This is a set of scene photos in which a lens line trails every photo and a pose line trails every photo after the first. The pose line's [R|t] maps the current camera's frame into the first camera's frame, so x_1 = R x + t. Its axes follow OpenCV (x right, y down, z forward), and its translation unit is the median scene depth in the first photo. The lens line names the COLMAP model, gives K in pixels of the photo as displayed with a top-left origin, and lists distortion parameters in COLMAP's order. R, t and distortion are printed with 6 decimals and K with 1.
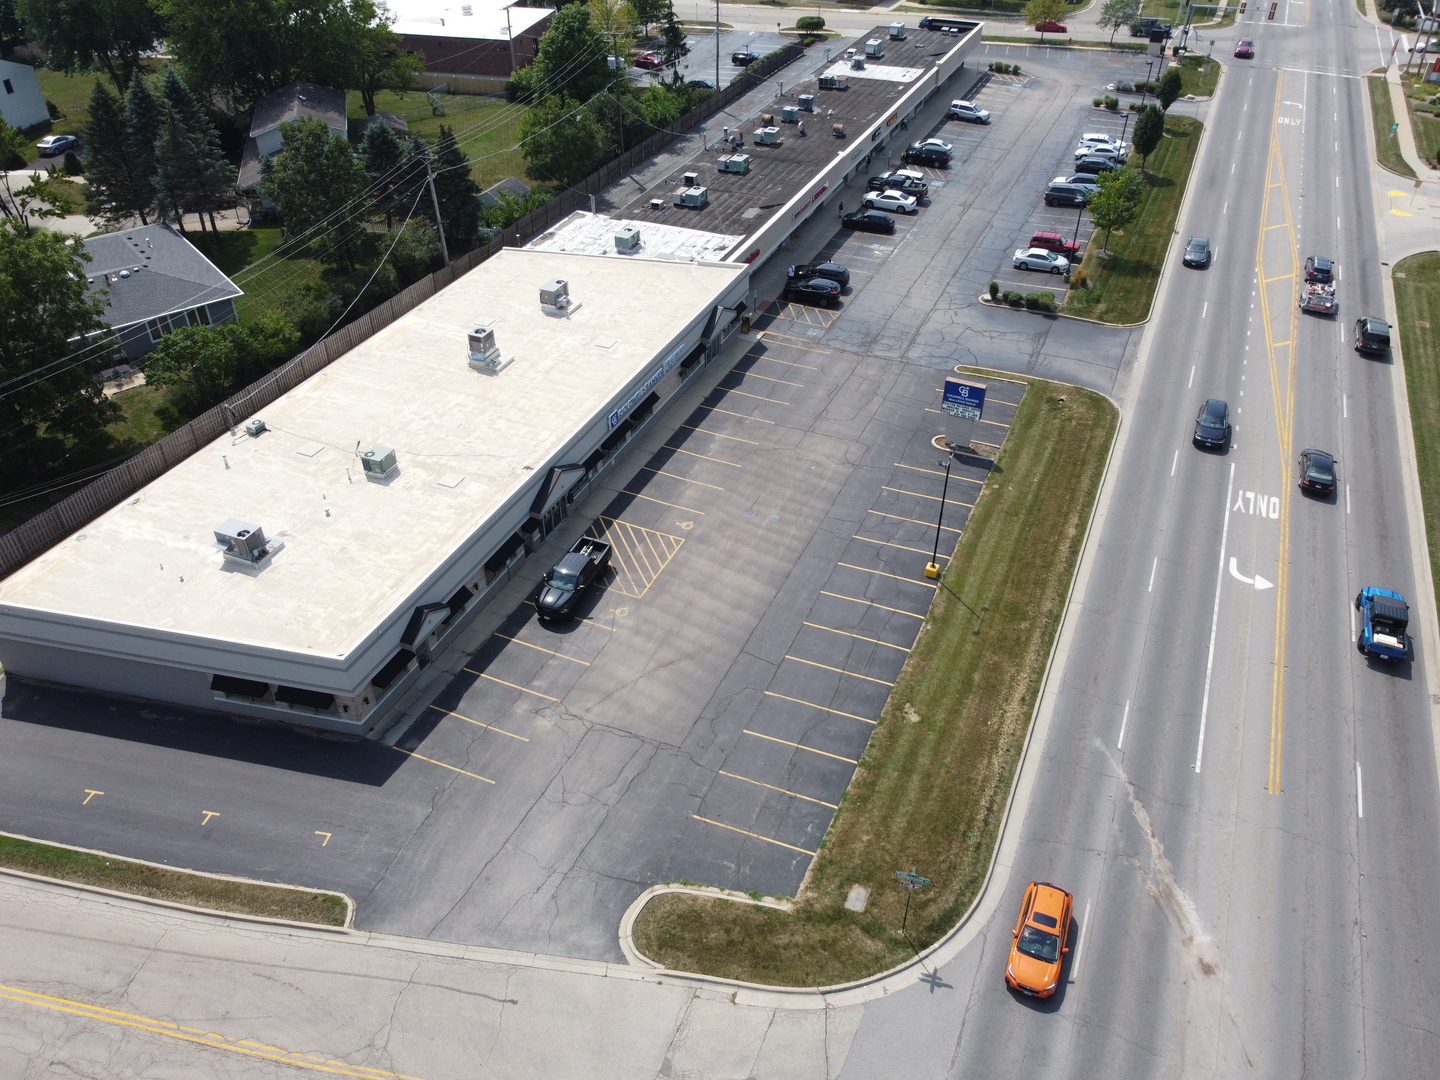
lens RADIAL K [[1103.7, 0, 721.0], [0, 1103.7, 541.4], [0, 0, 1]] dist [0.001600, -0.003652]
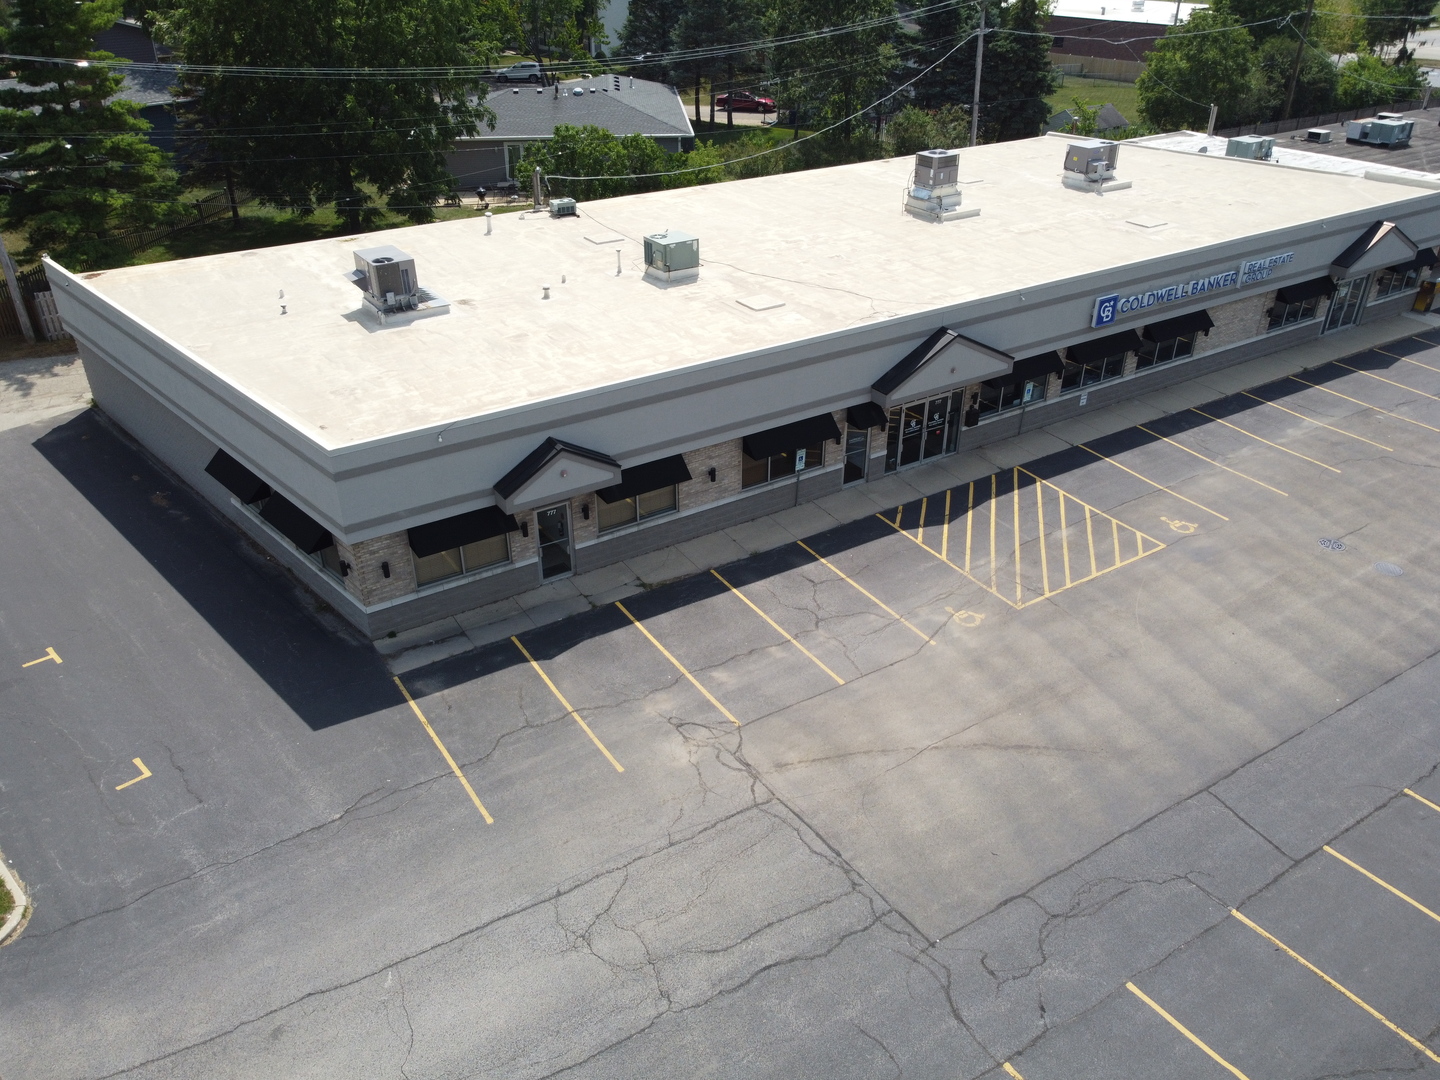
lens RADIAL K [[1103.7, 0, 723.4], [0, 1103.7, 535.8], [0, 0, 1]] dist [0.001600, -0.003652]
pose [[0.834887, 0.281620, -0.472920, 0.032185], [-0.341082, 0.939052, -0.042944, 0.081293], [0.432002, 0.197158, 0.880058, 0.509834]]
